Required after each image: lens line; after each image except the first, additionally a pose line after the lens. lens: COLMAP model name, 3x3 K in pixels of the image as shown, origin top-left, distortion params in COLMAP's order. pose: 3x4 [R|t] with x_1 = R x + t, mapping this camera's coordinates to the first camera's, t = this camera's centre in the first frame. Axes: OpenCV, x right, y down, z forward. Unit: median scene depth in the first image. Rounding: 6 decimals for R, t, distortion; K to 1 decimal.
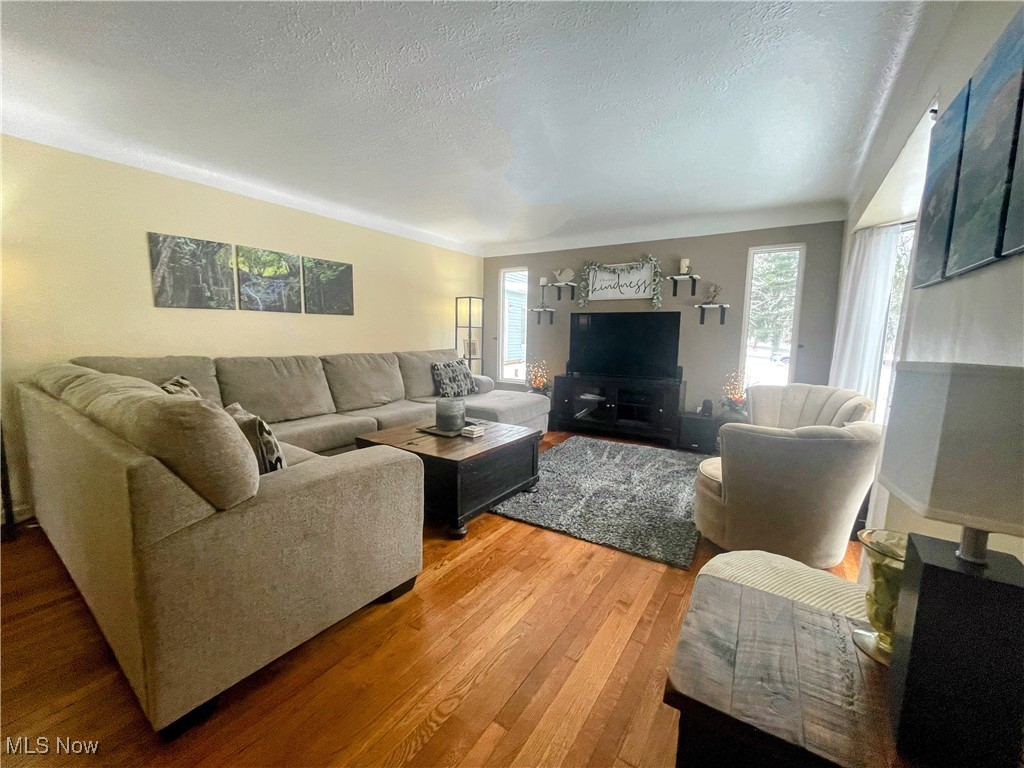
lens RADIAL K [[414.9, 0, 512.0], [0, 414.9, 384.0], [0, 0, 1]] dist [-0.003046, -0.000282]
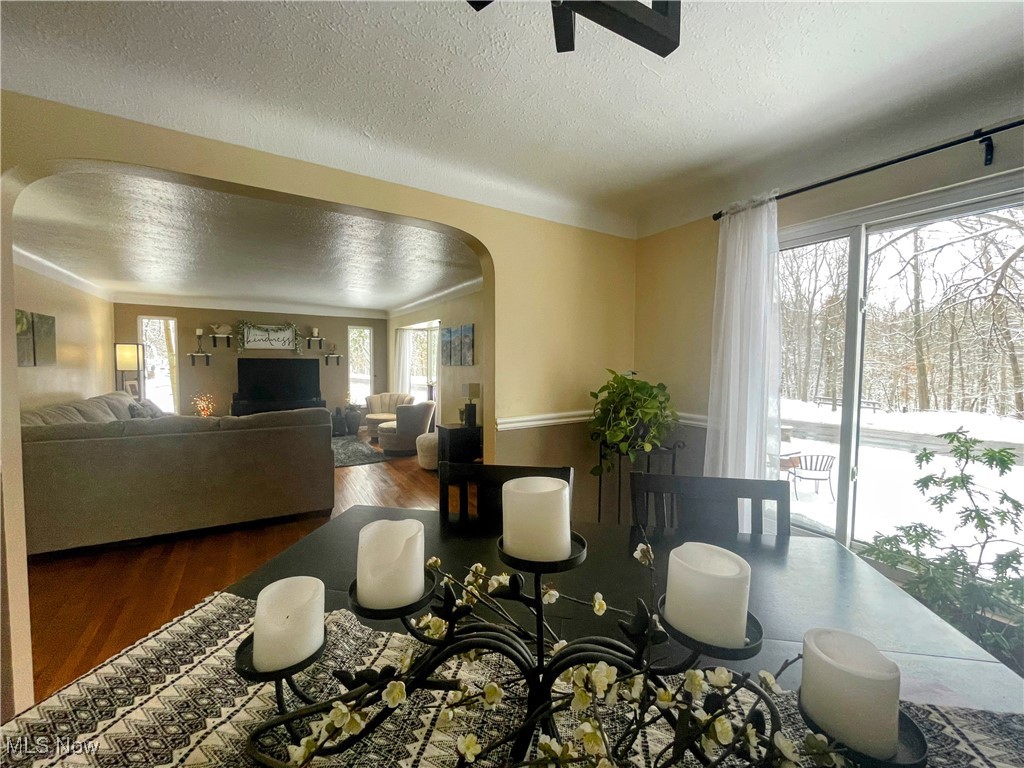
lens RADIAL K [[414.9, 0, 512.0], [0, 414.9, 384.0], [0, 0, 1]] dist [-0.003046, -0.000282]
pose [[0.406761, -0.060662, 0.911518, -0.764713], [0.115110, 0.993244, 0.014733, -0.001348], [-0.906253, 0.098932, 0.410996, -0.392865]]
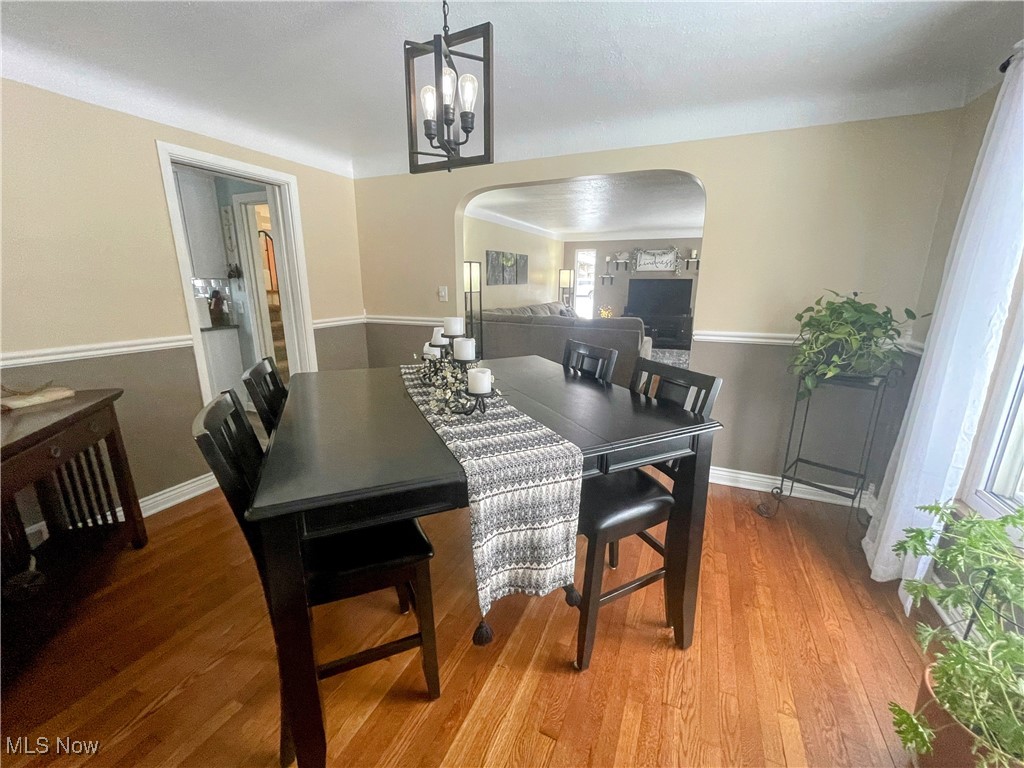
lens RADIAL K [[414.9, 0, 512.0], [0, 414.9, 384.0], [0, 0, 1]] dist [-0.003046, -0.000282]
pose [[0.985469, -0.052895, 0.161408, -0.673857], [0.032903, 0.991722, 0.124113, 0.038386], [-0.166637, -0.116999, 0.979052, -0.714155]]
